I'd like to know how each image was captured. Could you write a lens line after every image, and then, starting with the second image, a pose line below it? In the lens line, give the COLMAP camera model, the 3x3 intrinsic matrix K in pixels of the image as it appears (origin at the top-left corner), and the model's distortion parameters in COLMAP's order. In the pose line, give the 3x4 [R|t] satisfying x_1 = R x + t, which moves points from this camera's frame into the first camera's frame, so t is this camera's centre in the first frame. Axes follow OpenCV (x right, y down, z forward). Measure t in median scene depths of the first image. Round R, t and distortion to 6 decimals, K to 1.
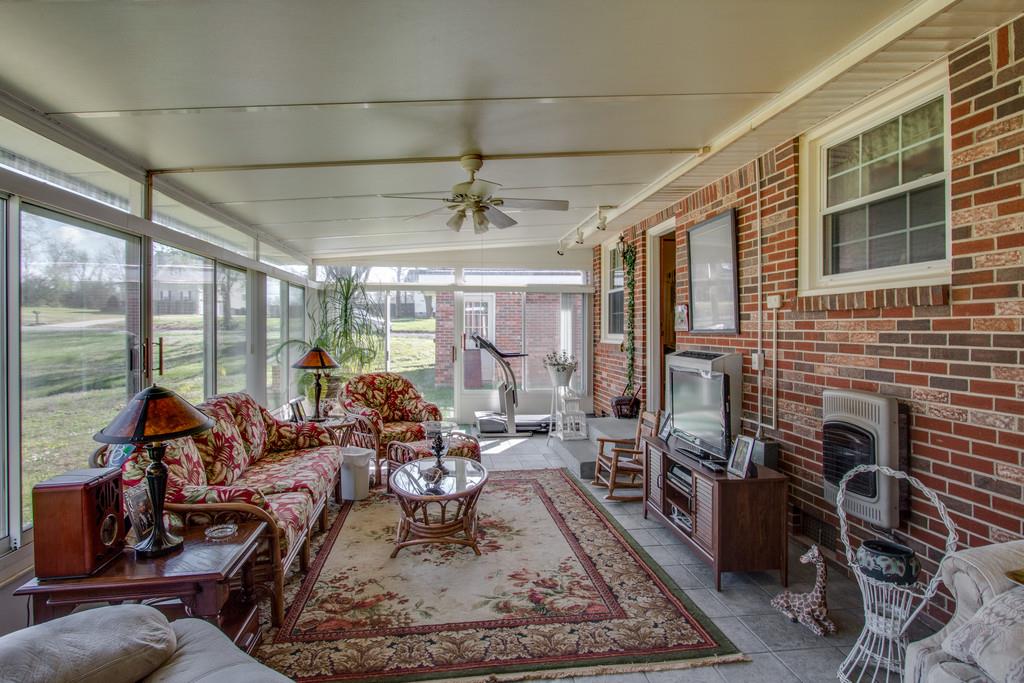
lens RADIAL K [[474.7, 0, 510.2], [0, 474.7, 338.3], [0, 0, 1]] dist [-0.007299, -0.000486]
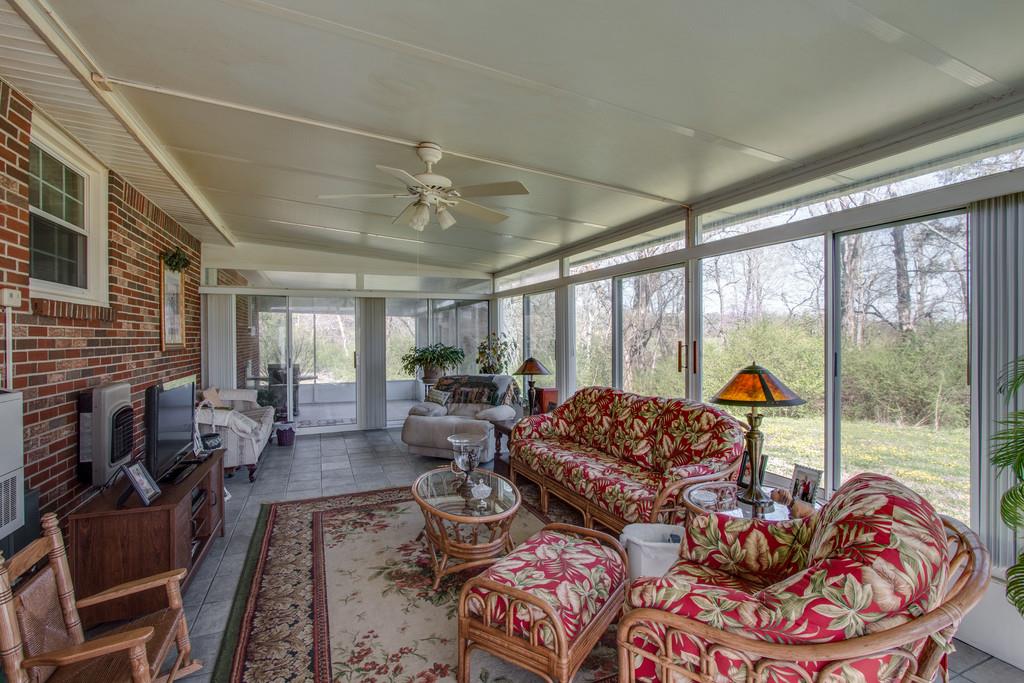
lens RADIAL K [[474.7, 0, 510.2], [0, 474.7, 338.3], [0, 0, 1]] dist [-0.007299, -0.000486]
pose [[-0.967194, 0.008364, -0.253902, 0.001866], [0.002220, 0.999698, 0.024474, -0.037224], [0.254030, 0.023107, -0.966920, 2.240834]]
